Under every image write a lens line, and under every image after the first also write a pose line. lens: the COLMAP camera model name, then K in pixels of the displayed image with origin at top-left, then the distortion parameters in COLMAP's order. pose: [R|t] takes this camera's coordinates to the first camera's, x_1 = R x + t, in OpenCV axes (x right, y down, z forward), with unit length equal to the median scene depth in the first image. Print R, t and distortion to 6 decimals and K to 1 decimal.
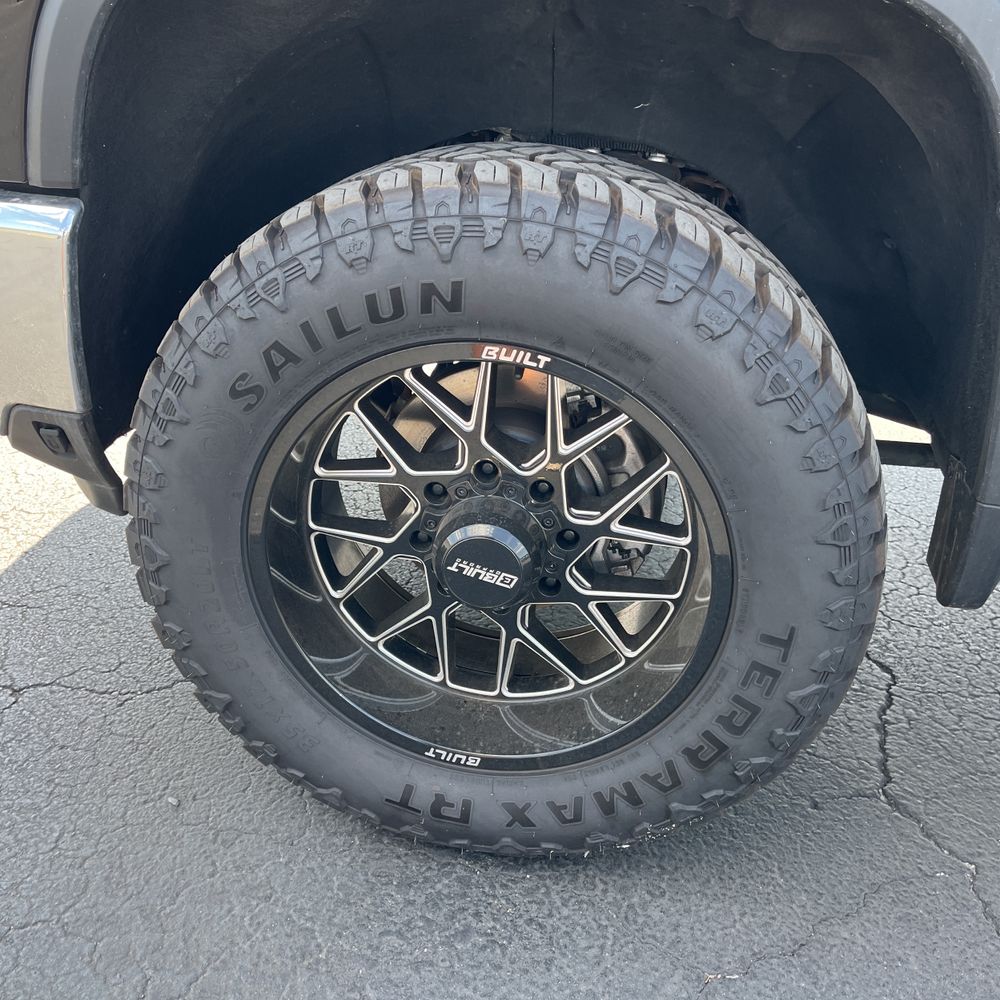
lens RADIAL K [[1012.4, 0, 495.5], [0, 1012.4, 476.6], [0, 0, 1]] dist [0.077951, -0.015157]
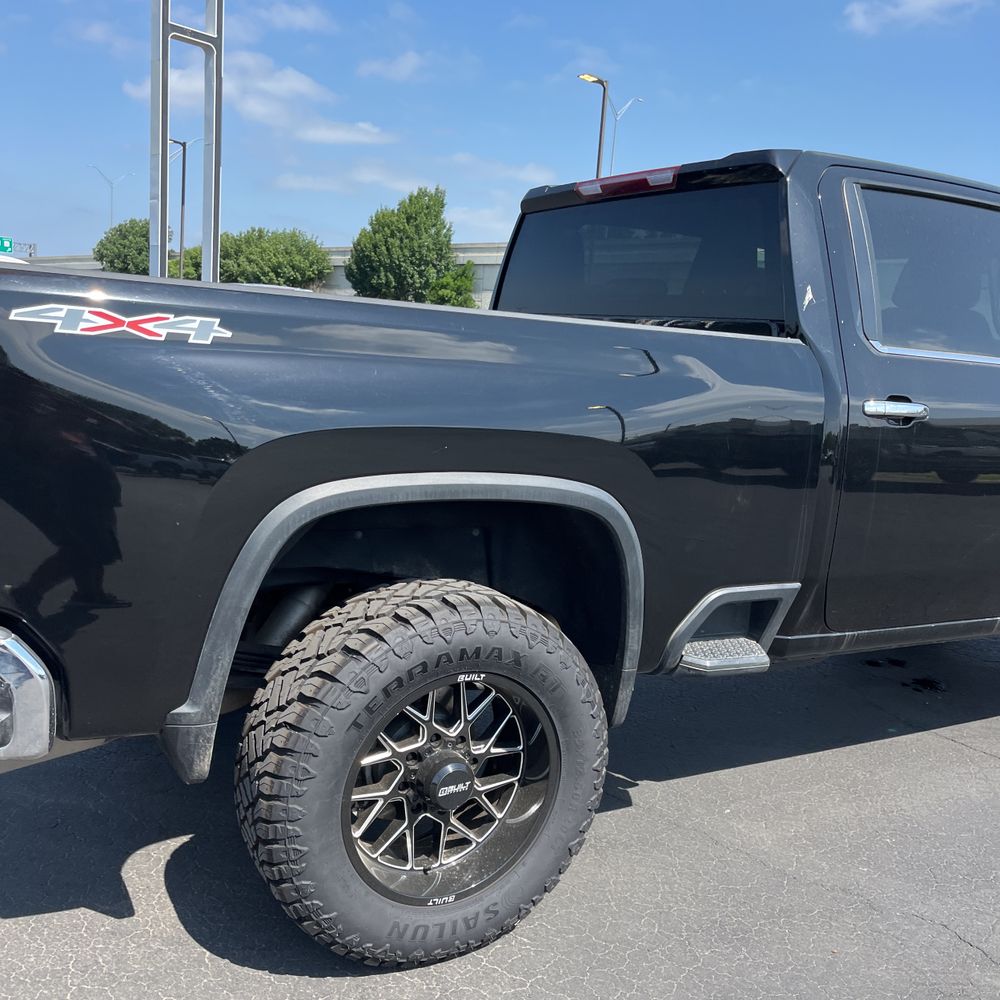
lens RADIAL K [[1014.4, 0, 498.0], [0, 1014.4, 501.2], [0, 0, 1]] dist [0.063780, -0.091152]
pose [[0.782793, -0.113152, 0.611908, -1.067511], [0.251414, 0.957008, -0.144659, -0.130126], [-0.569233, 0.267080, 0.777587, -0.728255]]
